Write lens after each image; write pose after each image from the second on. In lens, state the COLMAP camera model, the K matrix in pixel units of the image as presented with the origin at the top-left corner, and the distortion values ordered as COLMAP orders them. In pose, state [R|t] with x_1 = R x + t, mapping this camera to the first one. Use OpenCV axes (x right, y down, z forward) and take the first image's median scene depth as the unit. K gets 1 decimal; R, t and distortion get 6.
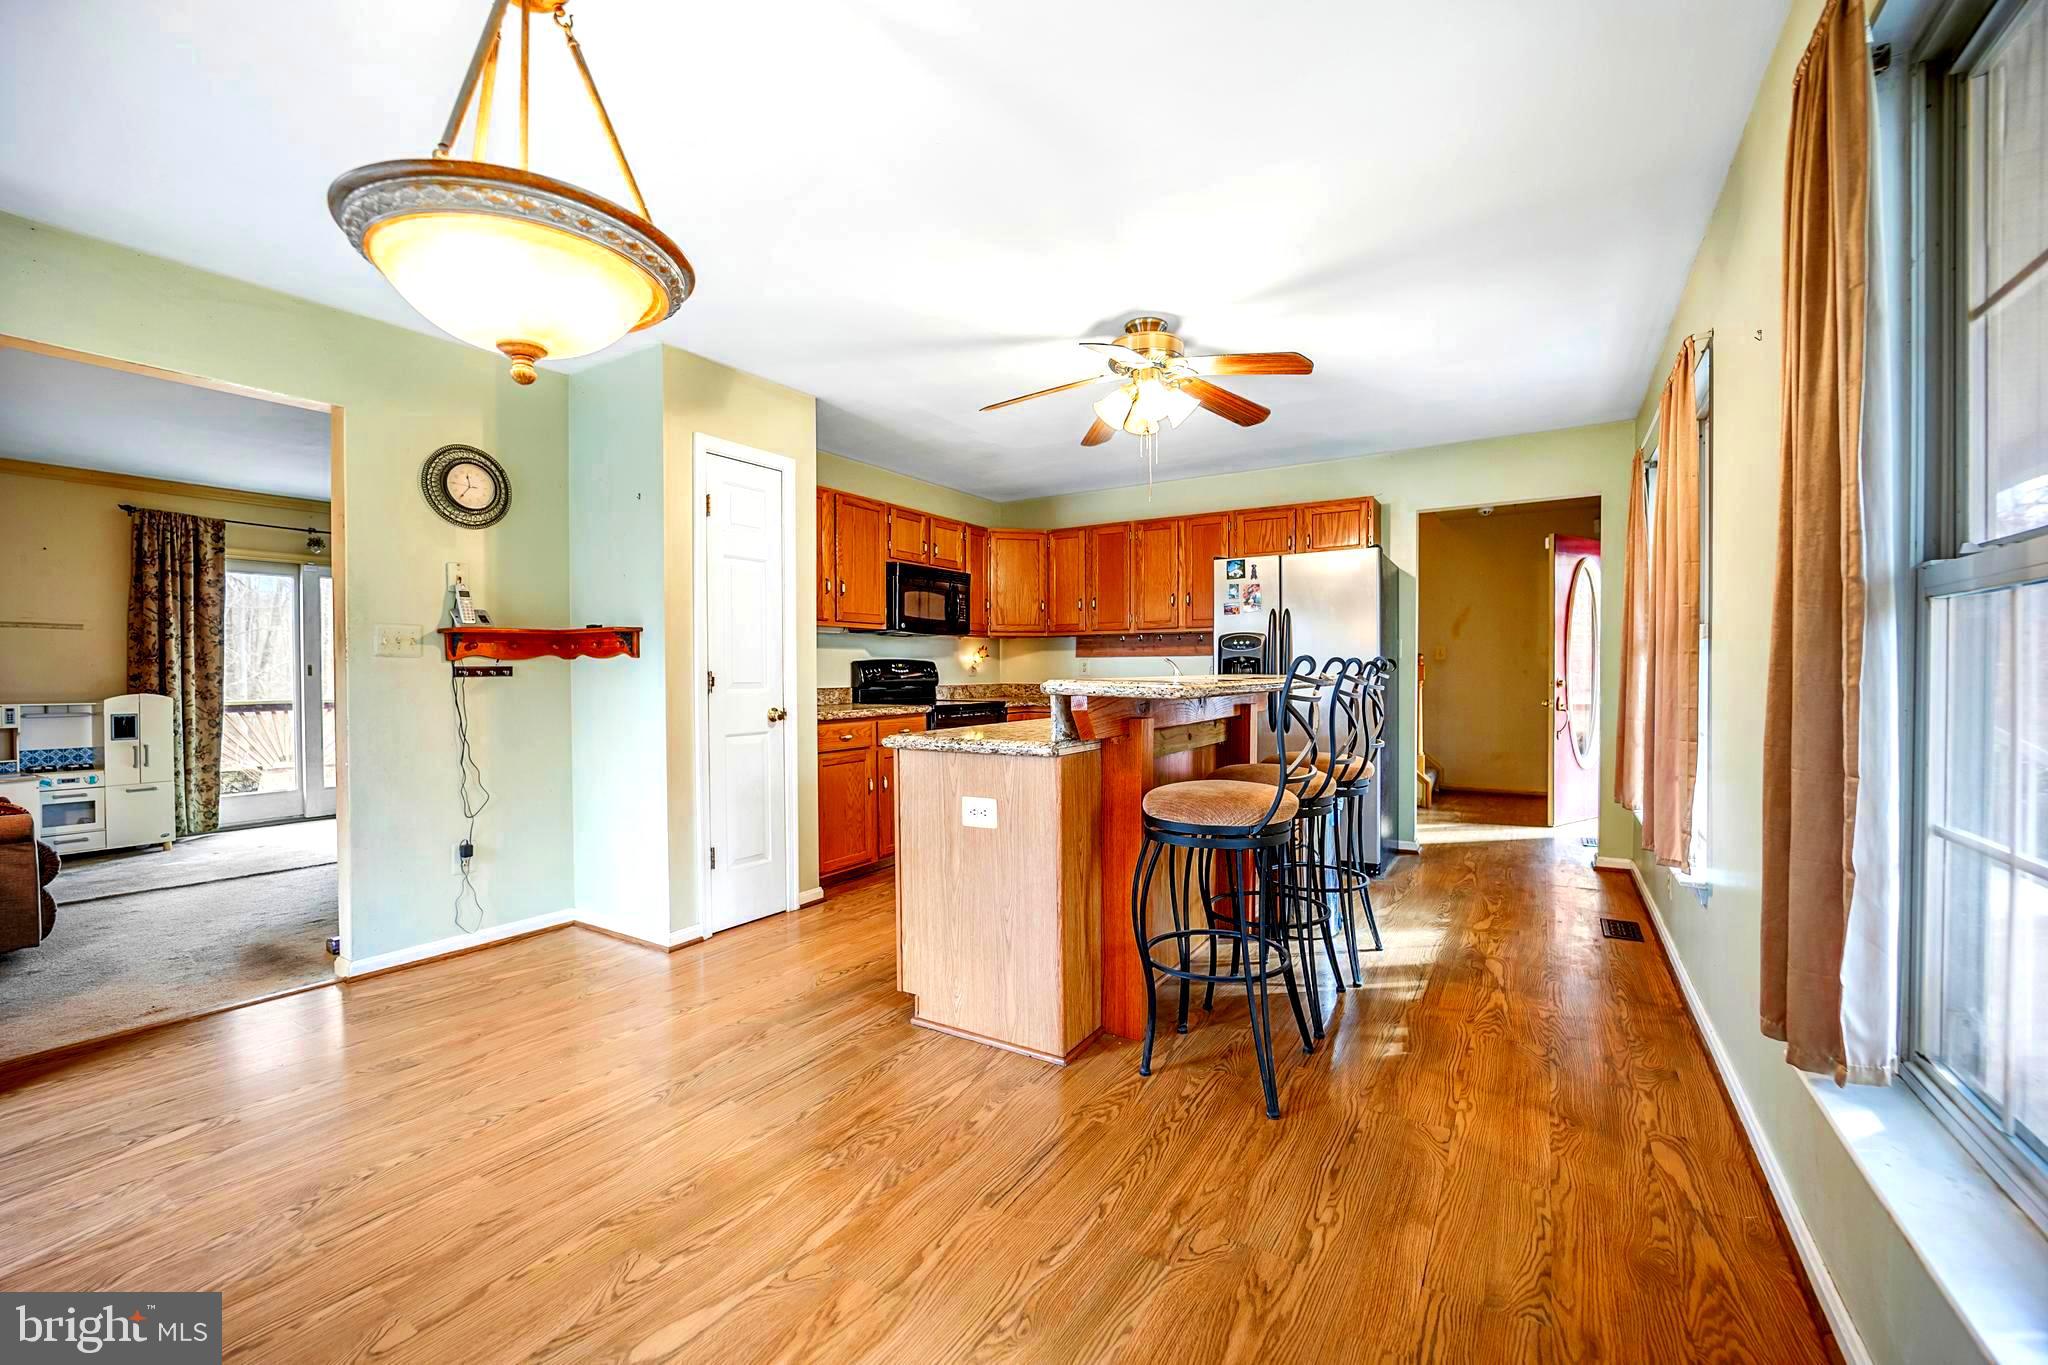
lens RADIAL K [[834.7, 0, 1026.4], [0, 834.7, 678.1], [0, 0, 1]] dist [-0.001282, -0.000061]
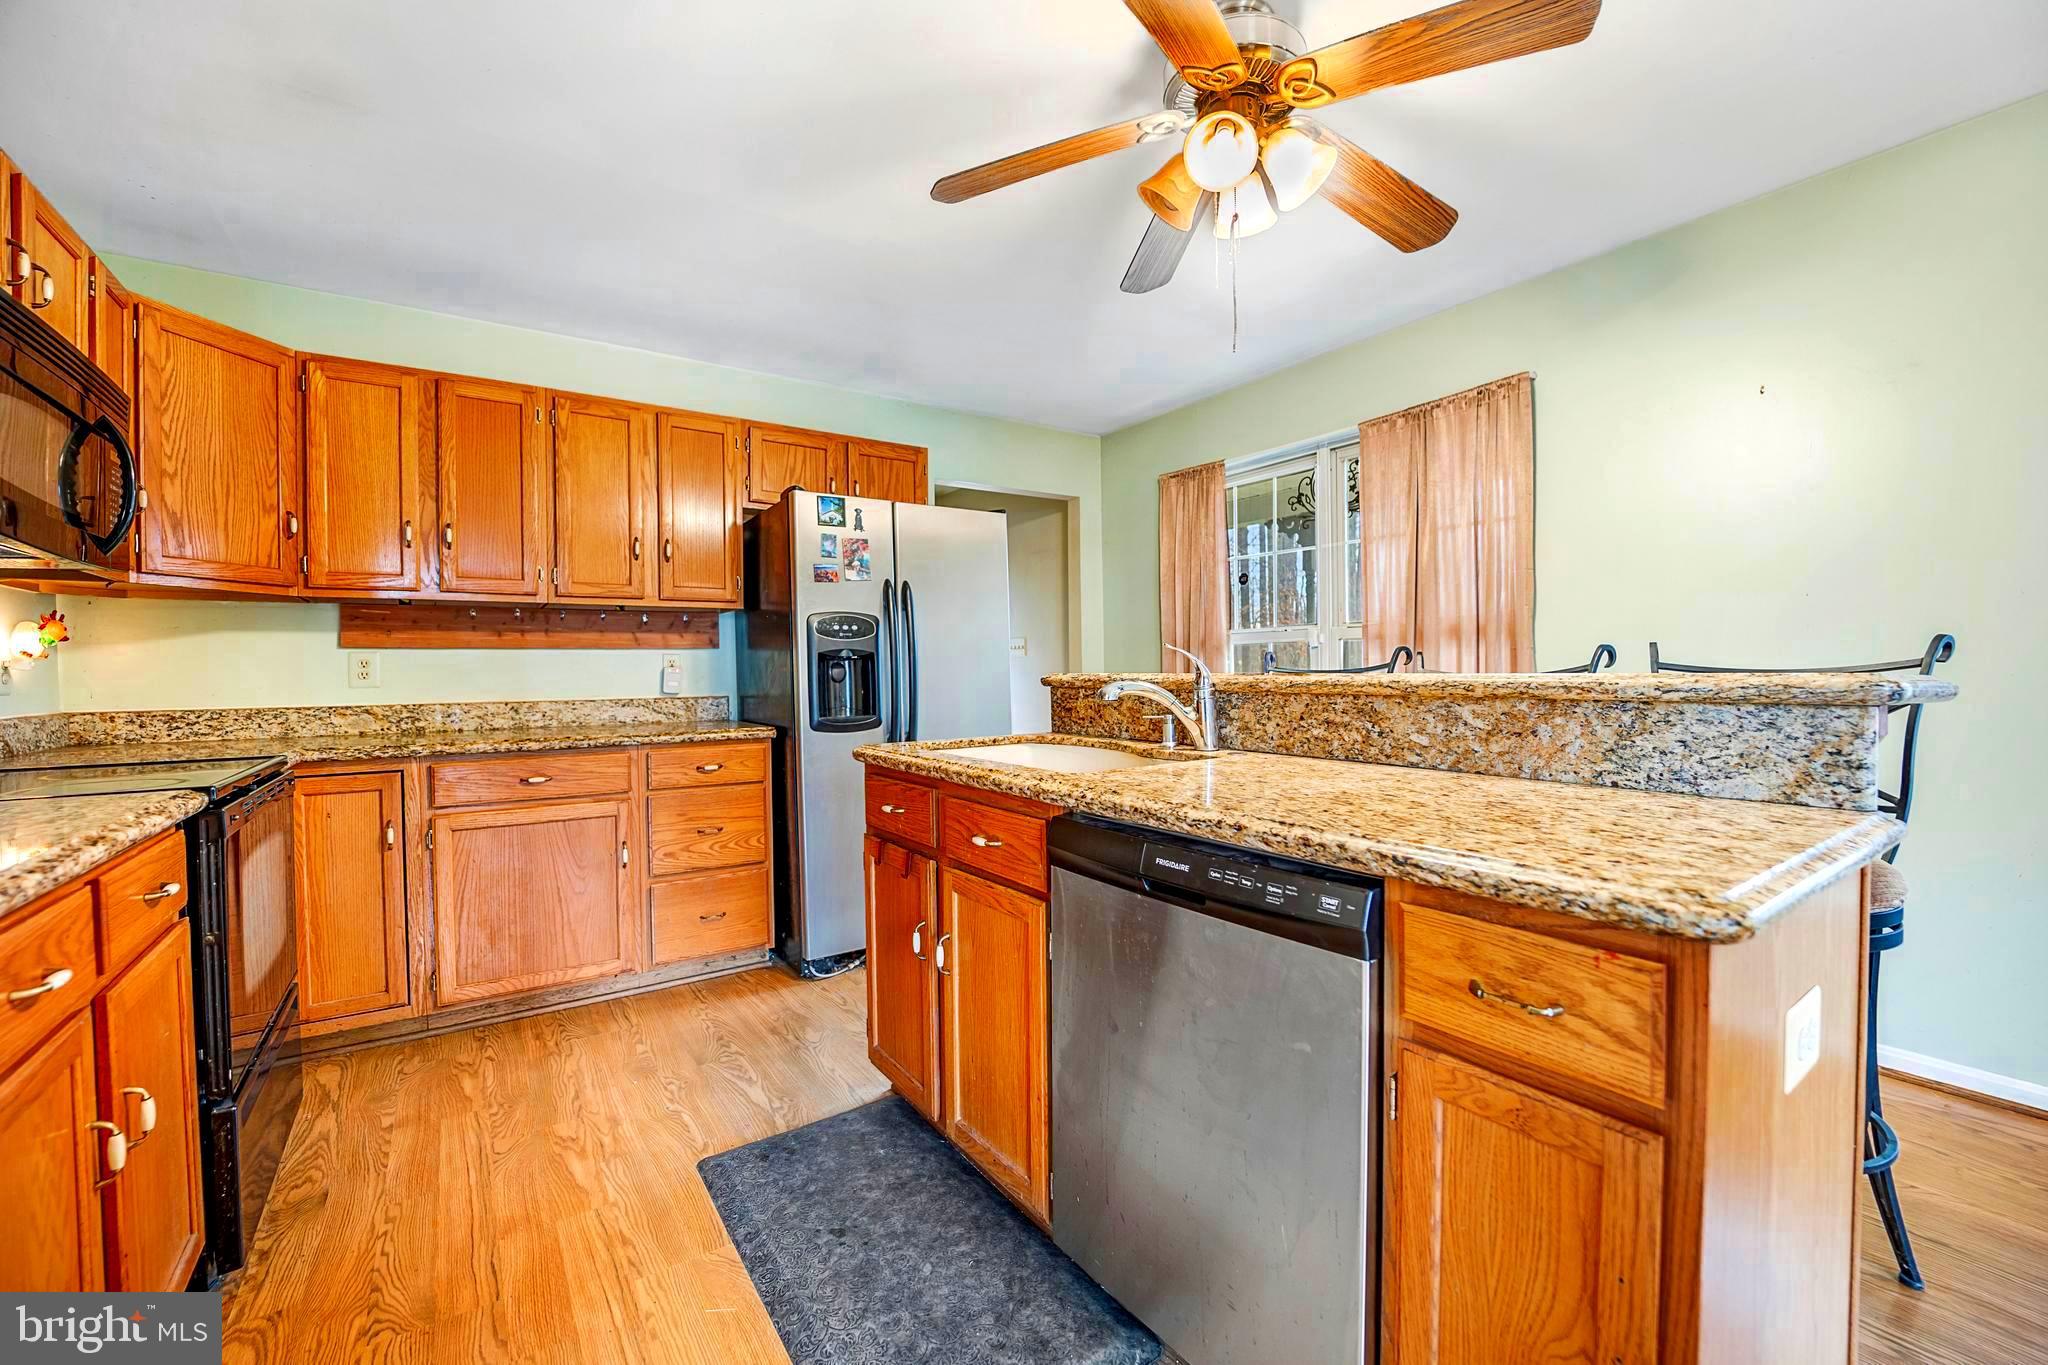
lens RADIAL K [[834.7, 0, 1028.0], [0, 834.7, 685.7], [0, 0, 1]] dist [-0.001282, -0.000061]
pose [[0.396056, -0.021974, 0.917963, -0.277342], [0.021042, 0.999668, 0.014851, -0.003624], [-0.917985, 0.013434, 0.396387, 0.610016]]
